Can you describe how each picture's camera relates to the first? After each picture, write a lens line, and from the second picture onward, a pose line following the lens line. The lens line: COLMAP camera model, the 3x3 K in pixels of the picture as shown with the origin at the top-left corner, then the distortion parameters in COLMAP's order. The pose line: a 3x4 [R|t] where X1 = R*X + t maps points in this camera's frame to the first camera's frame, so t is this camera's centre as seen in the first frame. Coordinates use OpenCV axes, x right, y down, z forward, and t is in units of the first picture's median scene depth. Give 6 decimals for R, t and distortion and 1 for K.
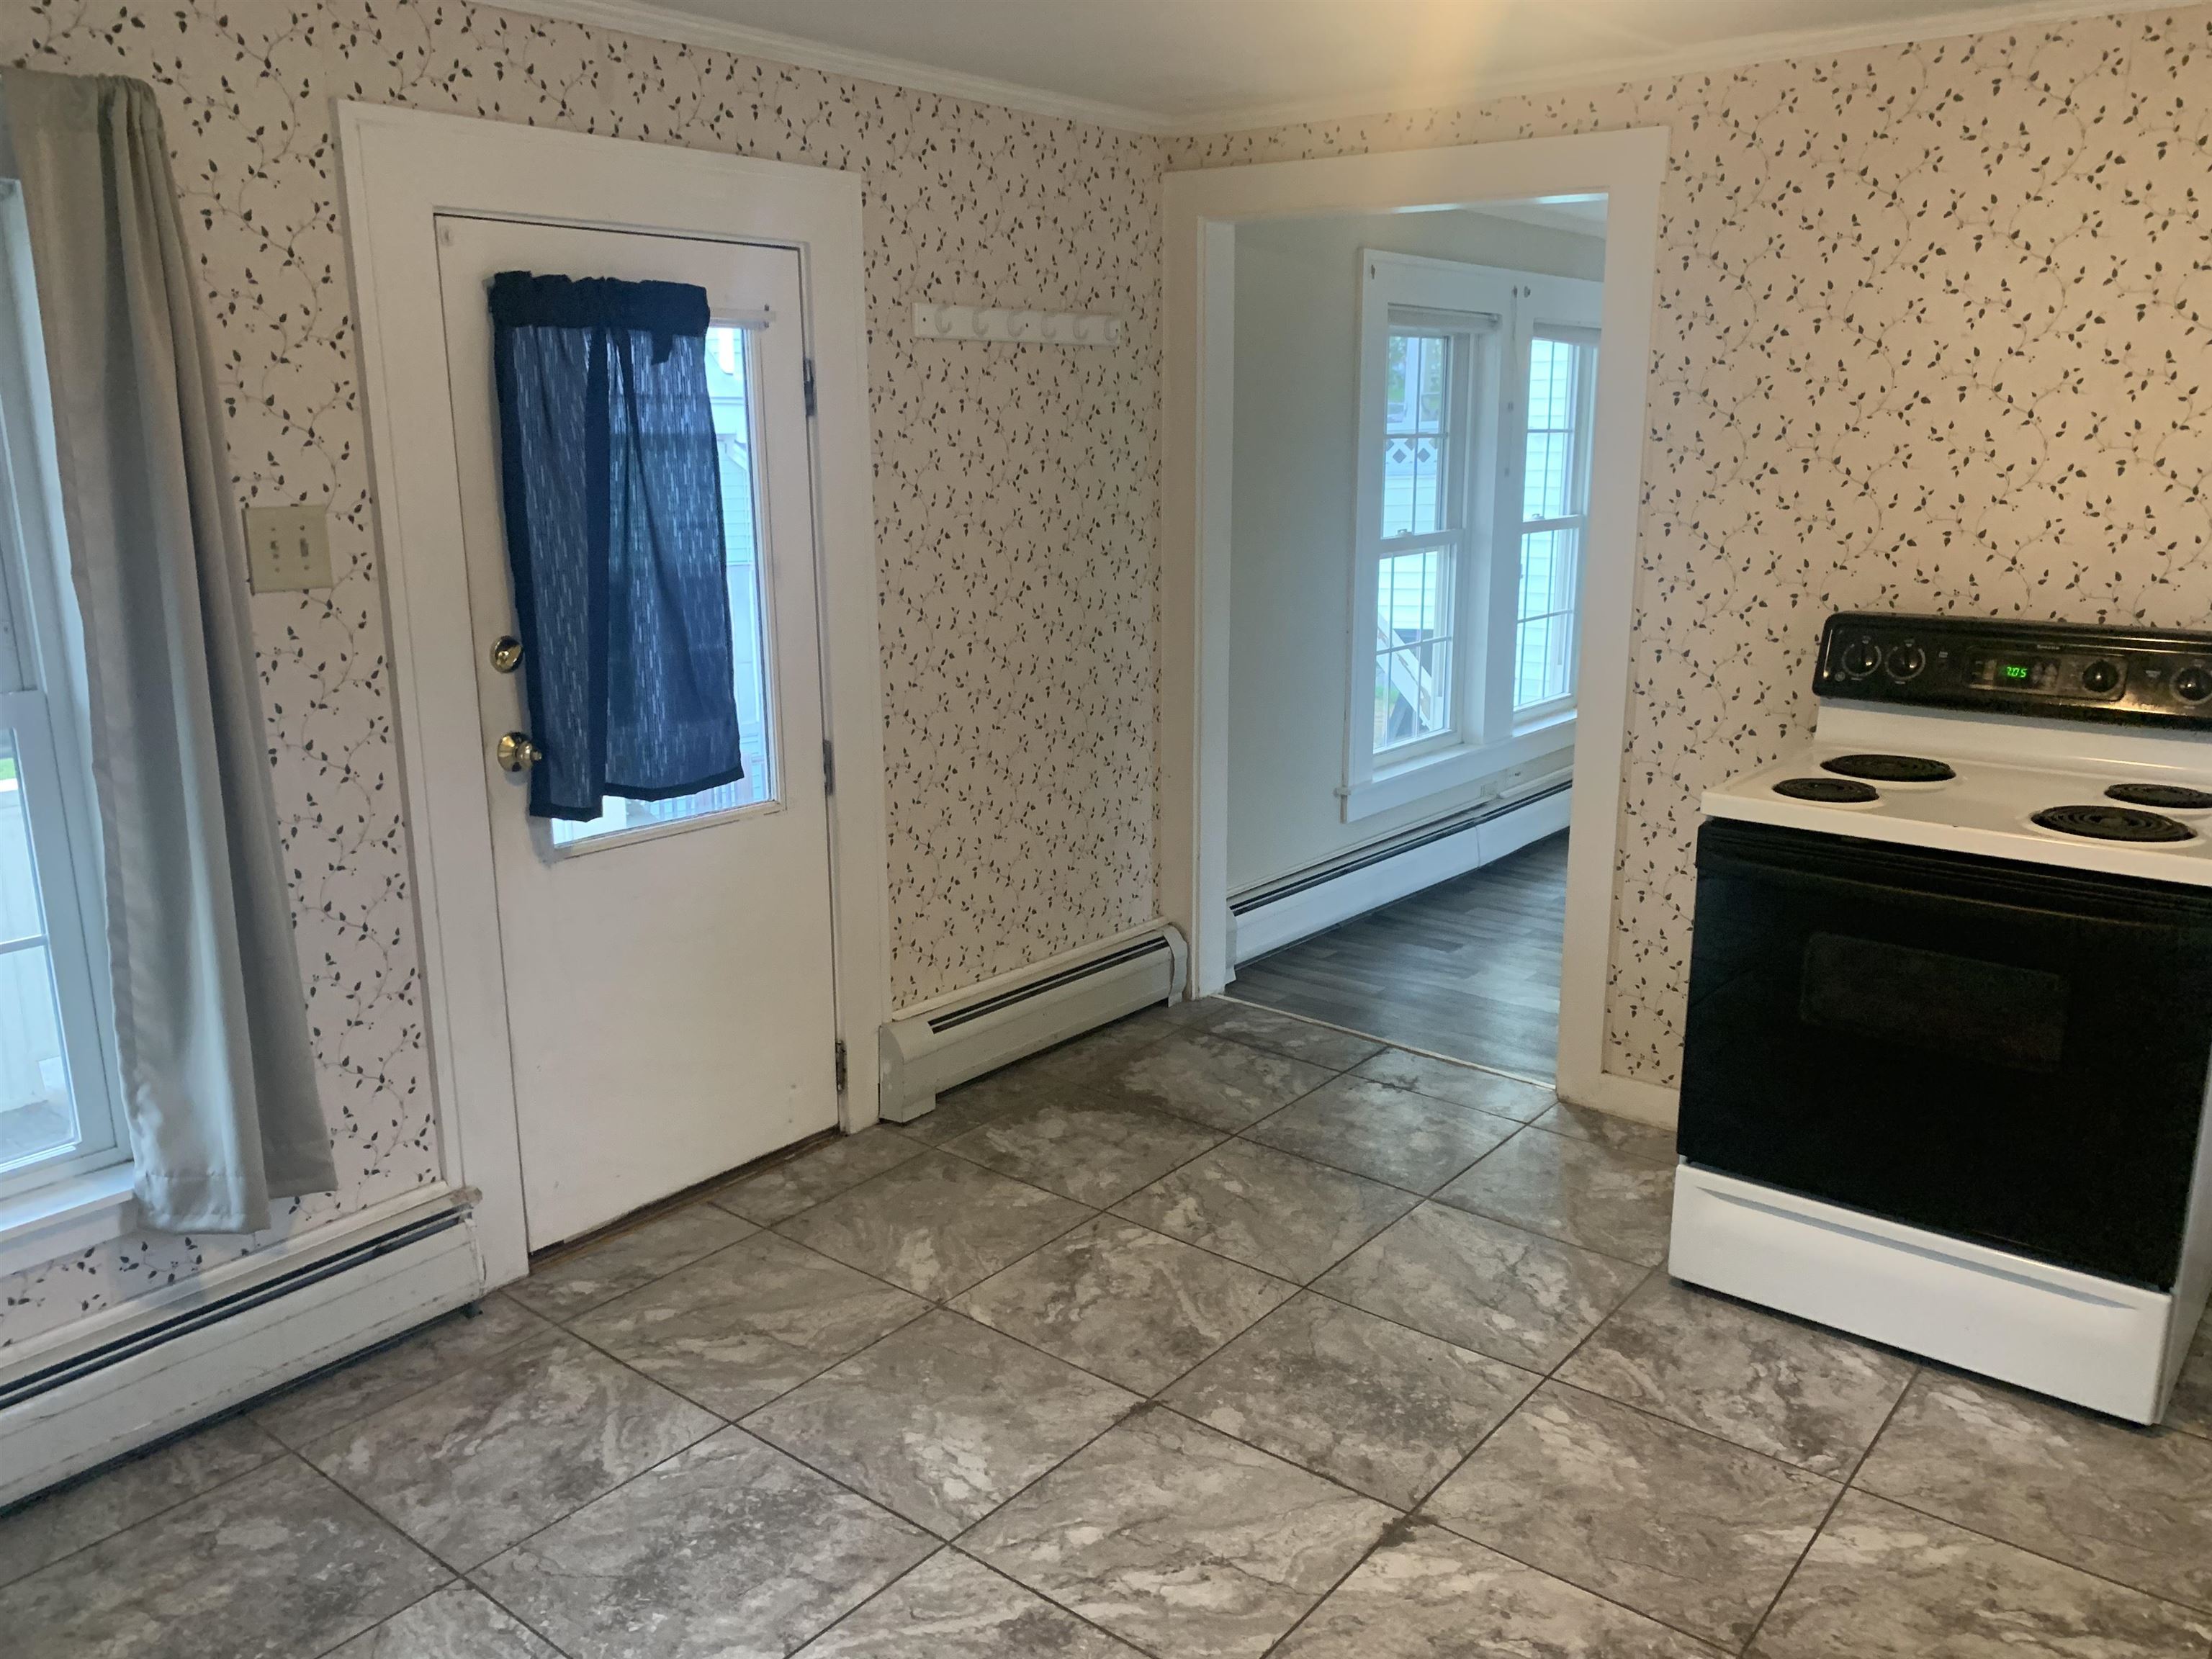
lens RADIAL K [[1697.6, 0, 1100.3], [0, 1697.6, 795.5], [0, 0, 1]] dist [0.006489, -0.004032]
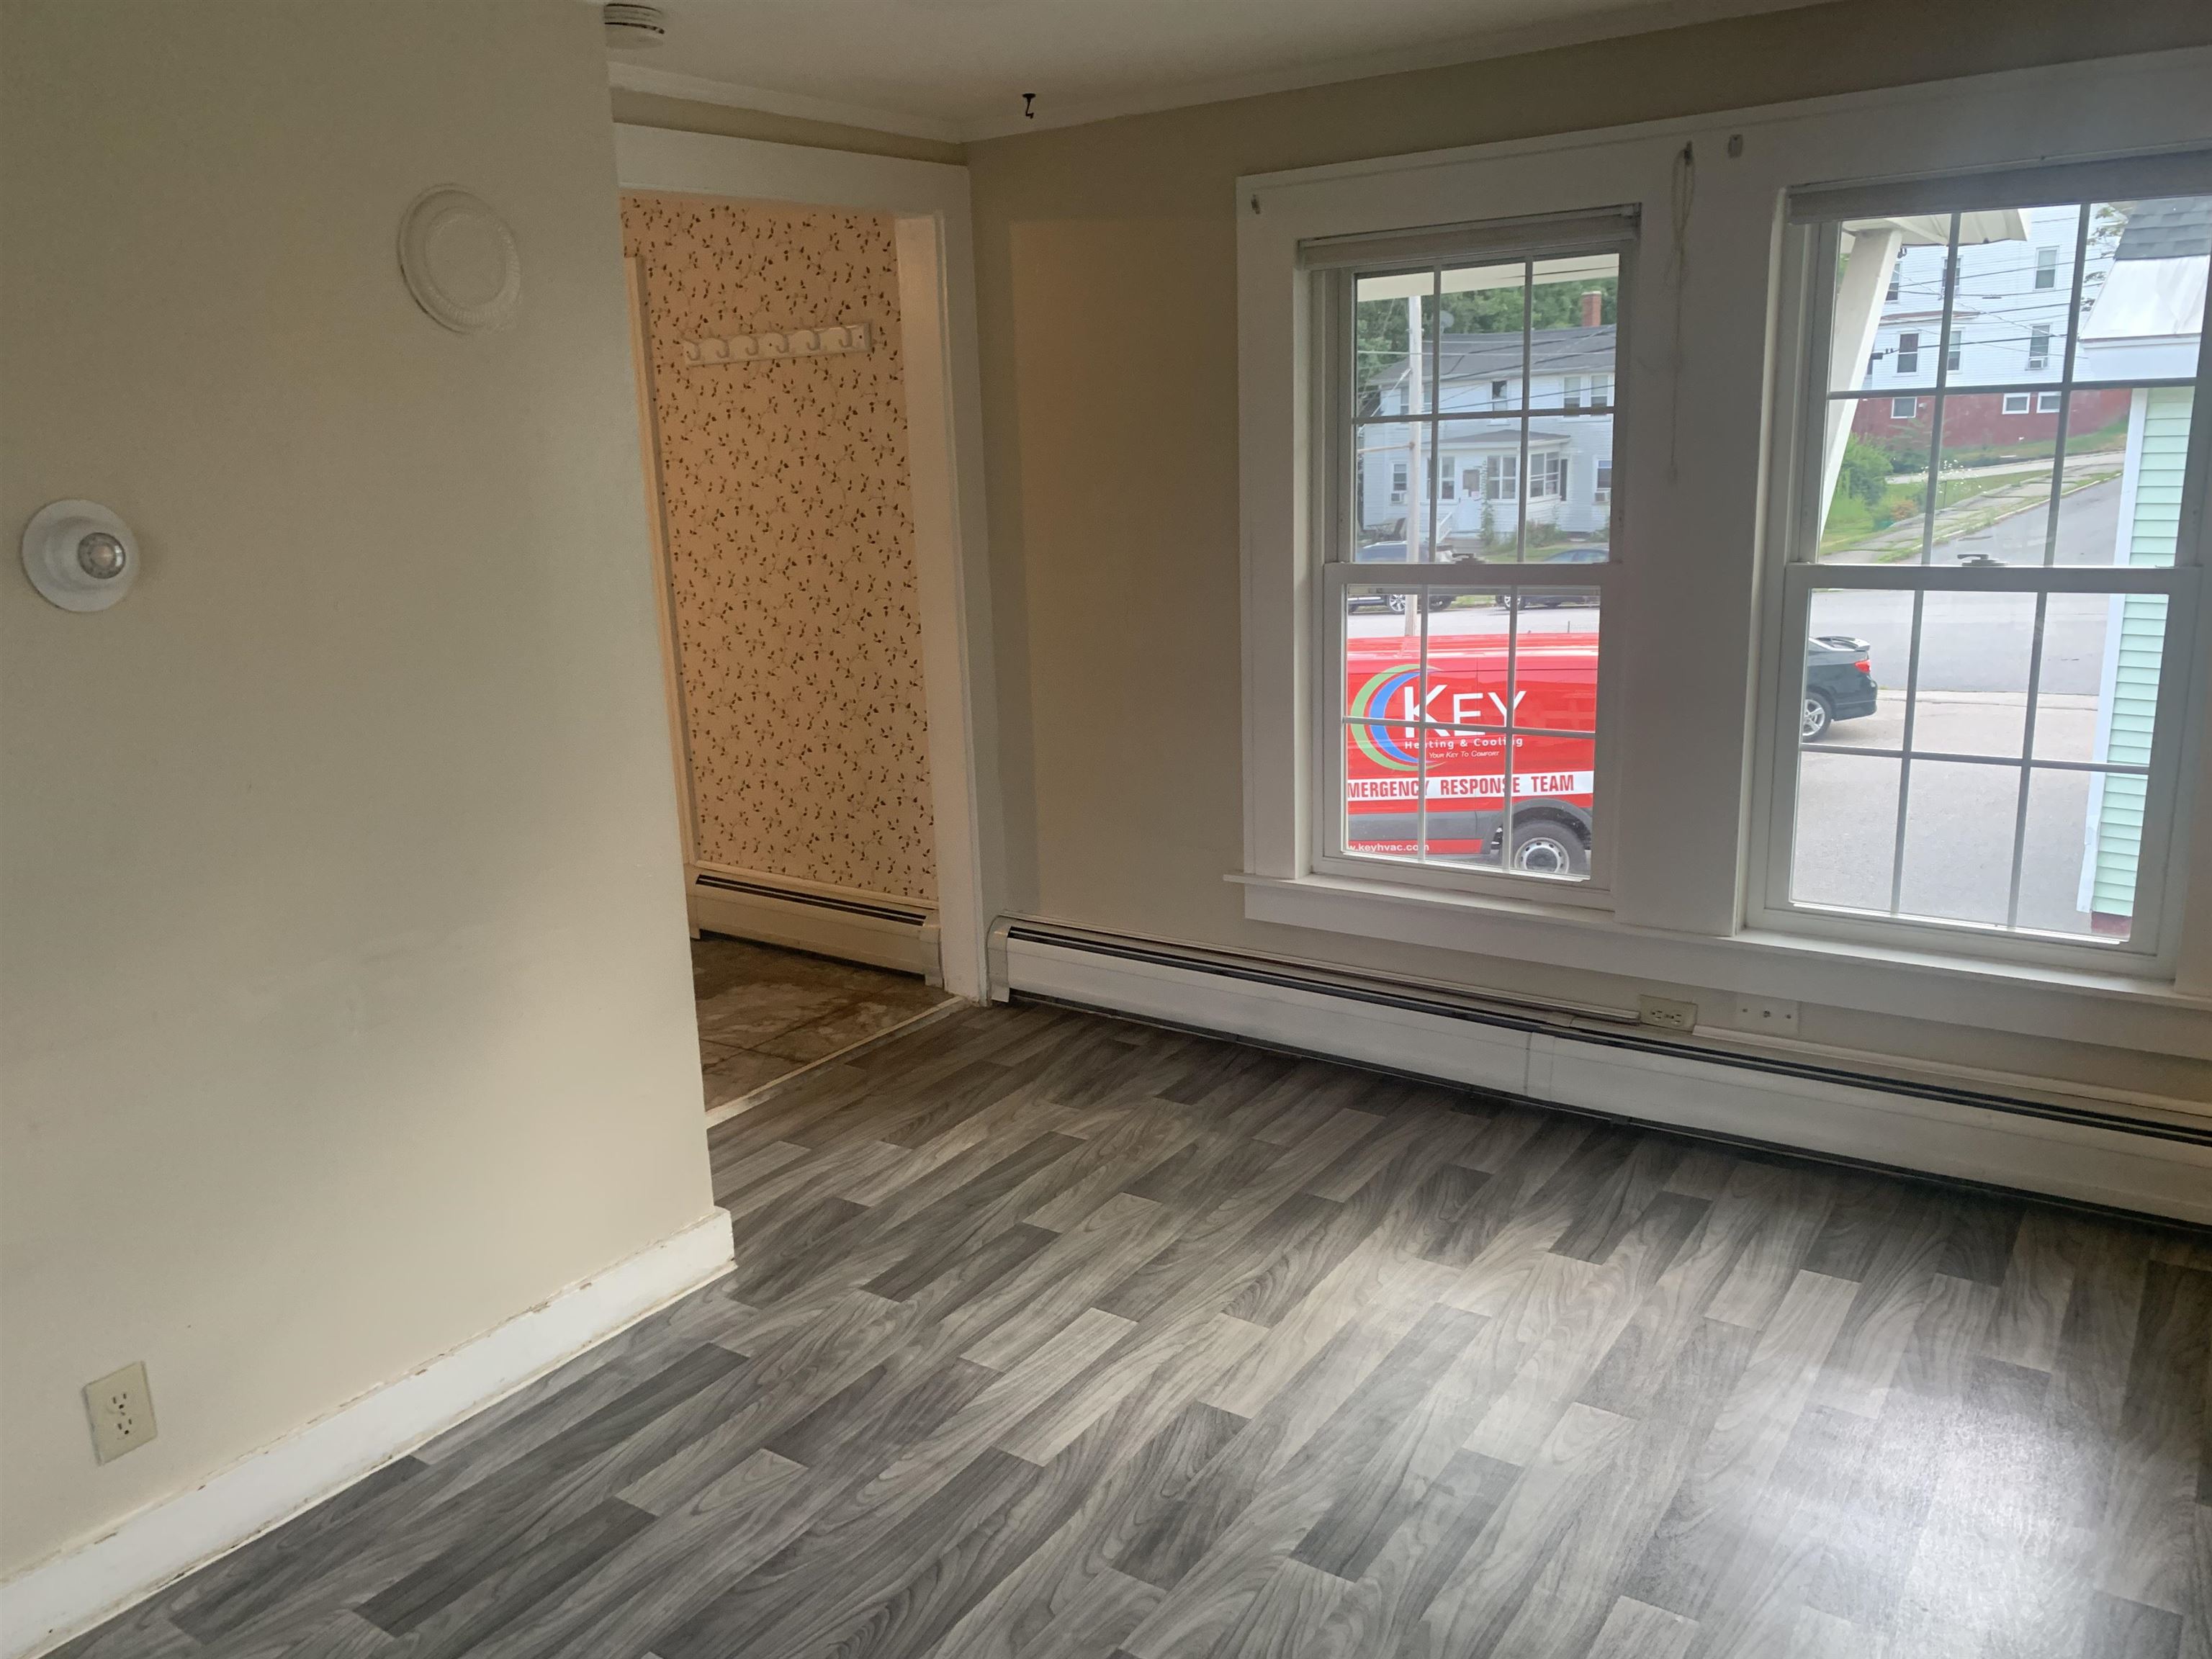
lens RADIAL K [[1667.8, 0, 1090.6], [0, 1667.8, 815.9], [0, 0, 1]] dist [-0.005315, 0.043580]
pose [[0.093998, 0.224204, -0.969998, 1.536187], [-0.179462, 0.962168, 0.205004, -0.305420], [0.979264, 0.154808, 0.130677, 1.434822]]
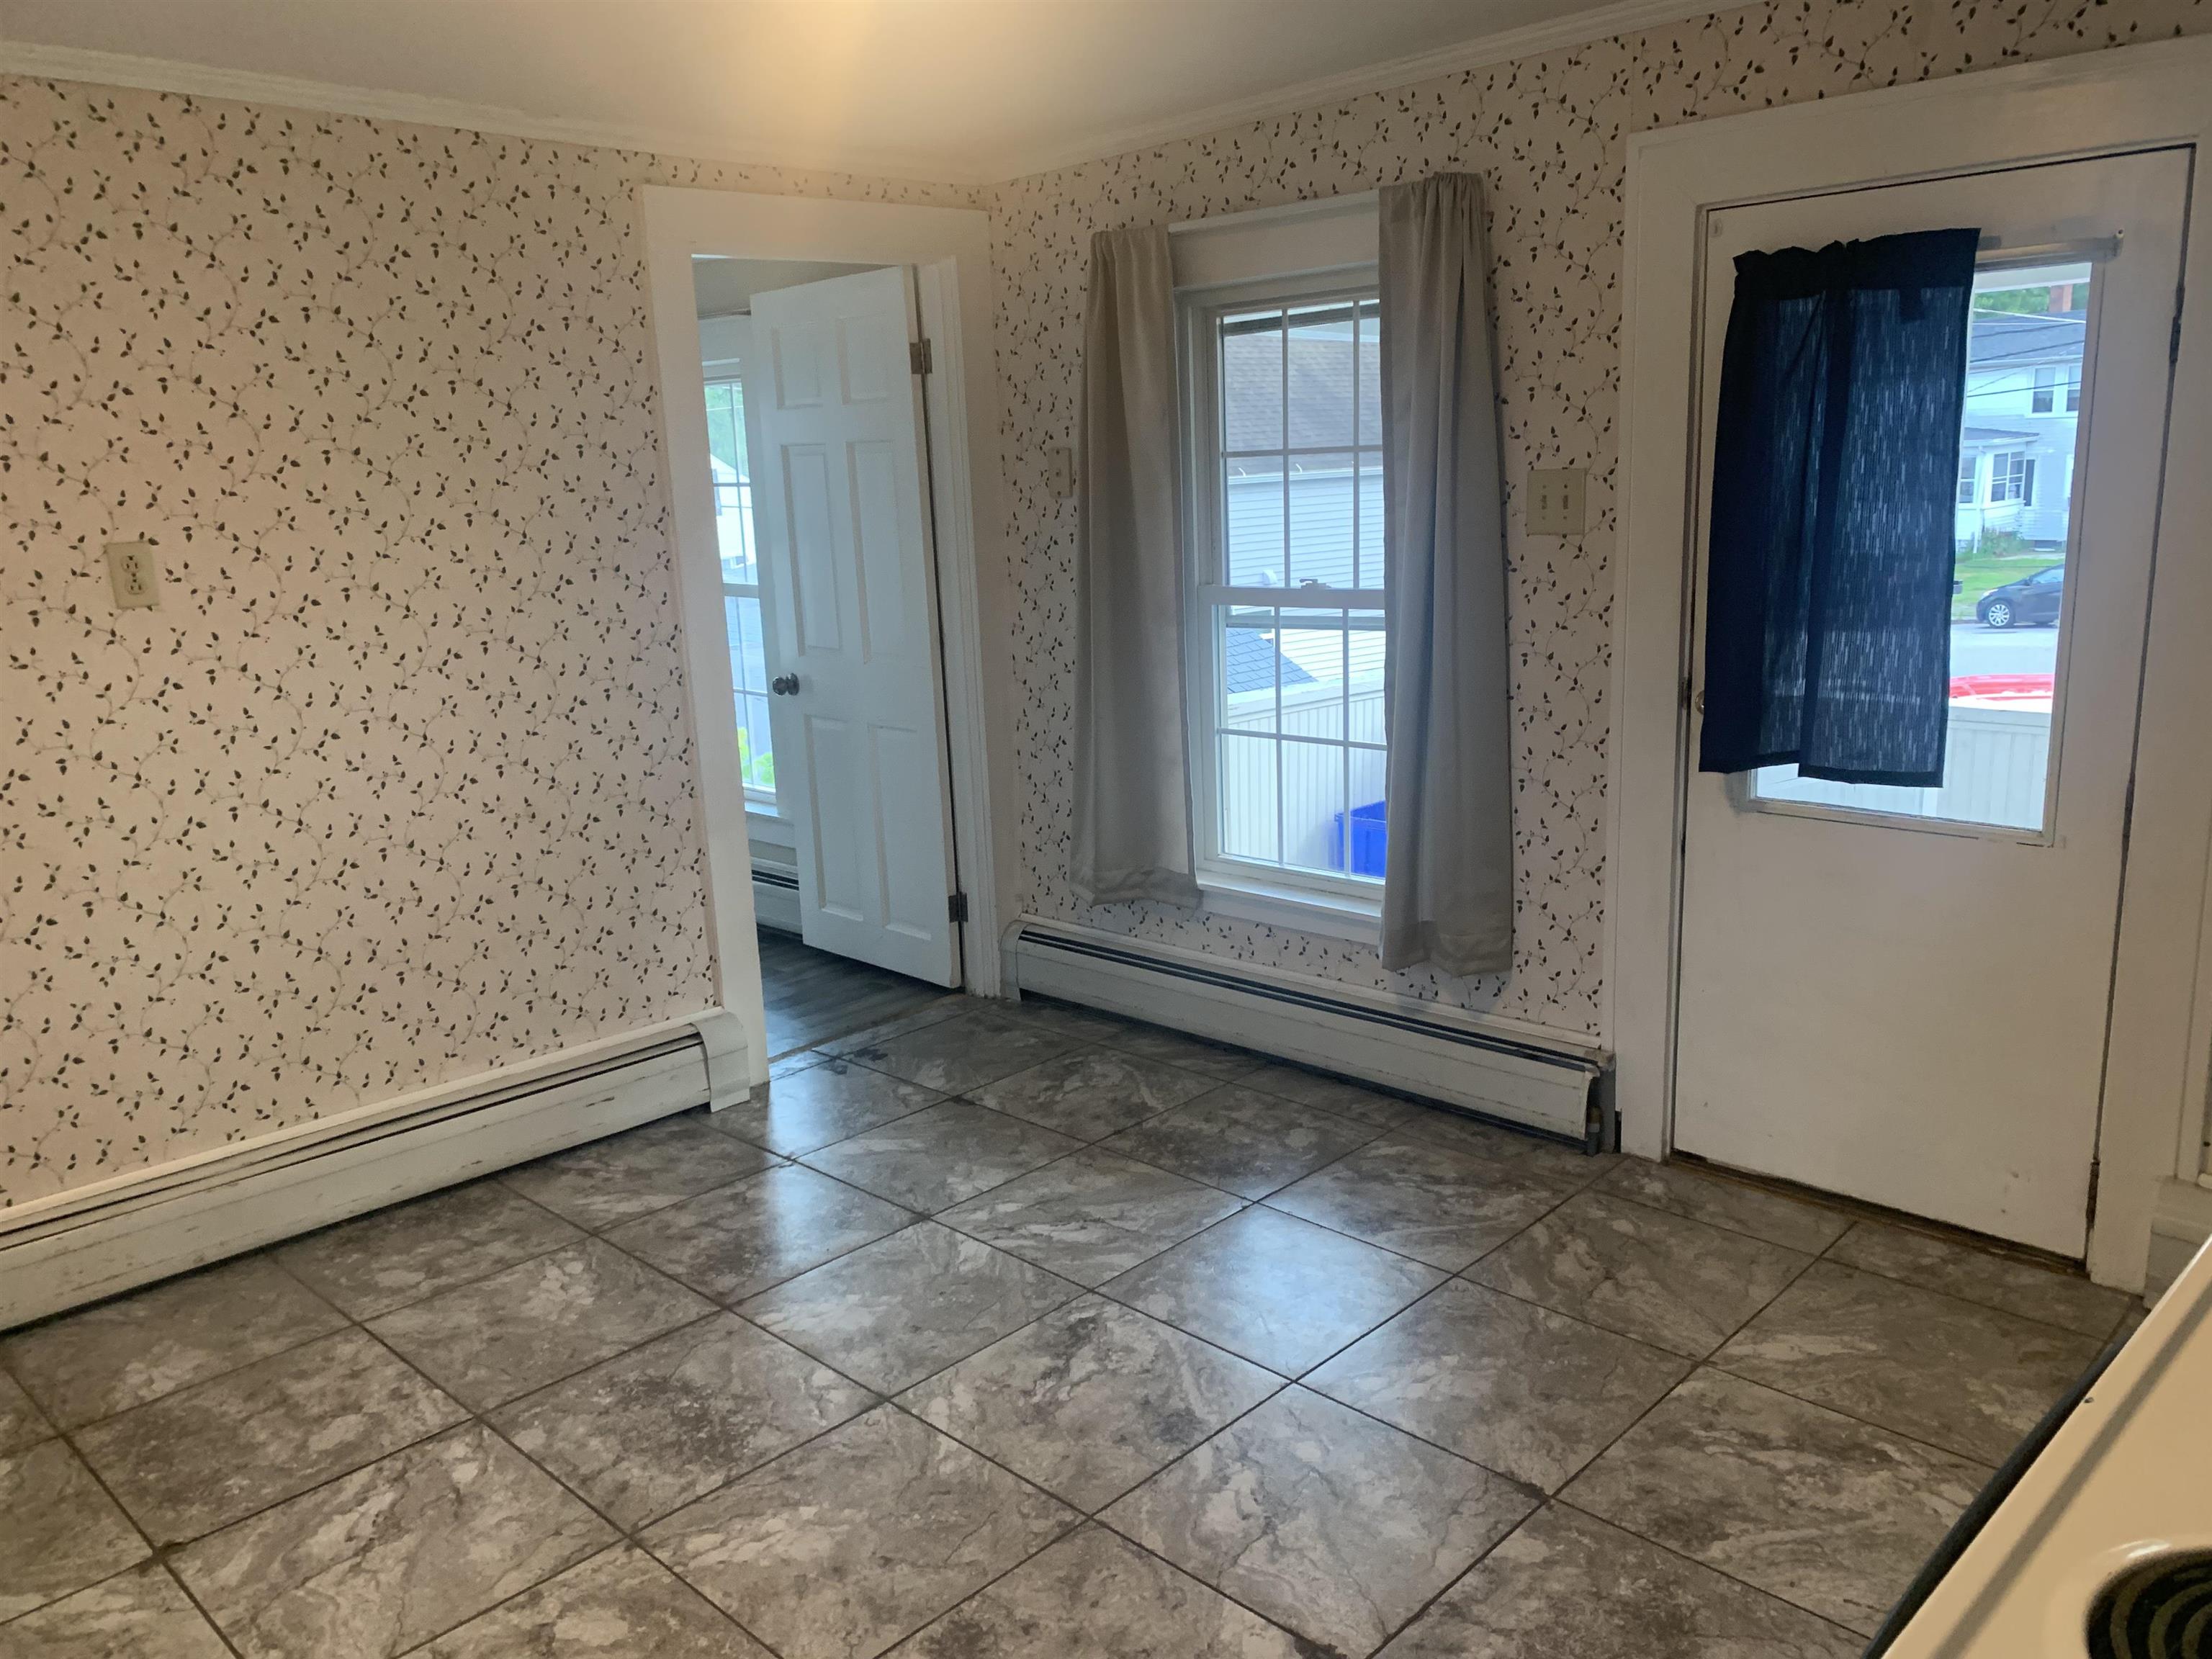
lens RADIAL K [[1685.9, 0, 1106.0], [0, 1685.9, 829.5], [0, 0, 1]] dist [-0.004305, -0.002174]
pose [[-0.099149, 0.226312, -0.968995, 0.719184], [-0.170573, 0.955515, 0.240617, -0.131620], [0.980344, 0.189141, -0.056136, 0.655186]]
